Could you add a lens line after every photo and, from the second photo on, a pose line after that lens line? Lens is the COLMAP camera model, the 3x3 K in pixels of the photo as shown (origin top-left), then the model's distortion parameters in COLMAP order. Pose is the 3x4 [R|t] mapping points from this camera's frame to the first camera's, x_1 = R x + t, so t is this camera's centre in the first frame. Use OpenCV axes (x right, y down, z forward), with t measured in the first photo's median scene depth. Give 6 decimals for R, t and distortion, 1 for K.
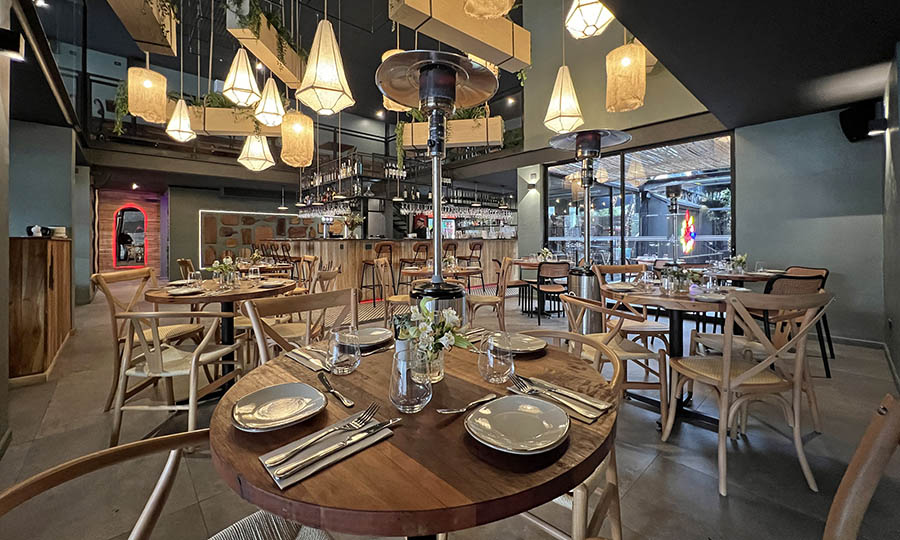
lens RADIAL K [[342.5, 0, 447.6], [0, 342.5, 240.5], [0, 0, 1]] dist [-0.000302, 0.000013]
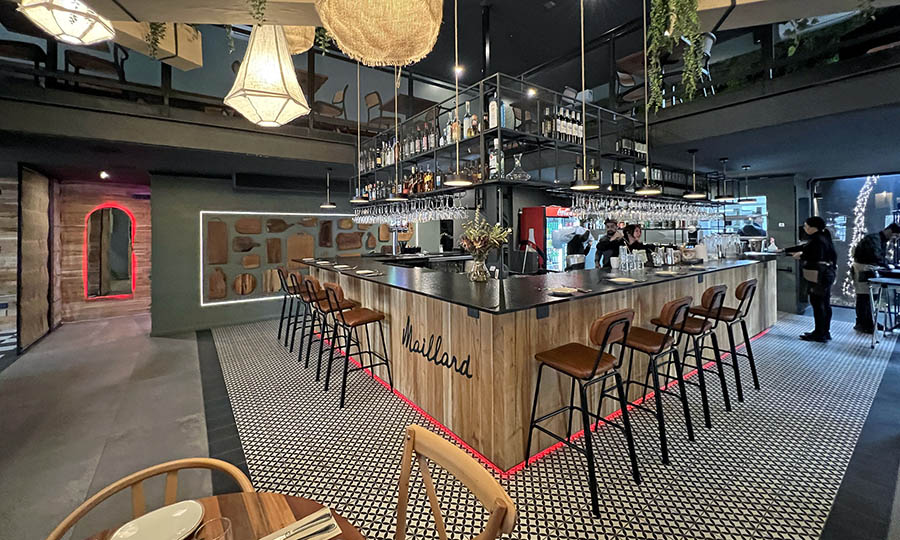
lens RADIAL K [[363.0, 0, 451.0], [0, 363.0, 225.0], [0, 0, 1]] dist [0.000177, -0.000029]
pose [[0.992112, -0.004883, -0.125260, -0.189614], [0.002288, 0.999780, -0.020855, -0.048290], [0.125334, 0.020404, 0.991905, 0.401086]]
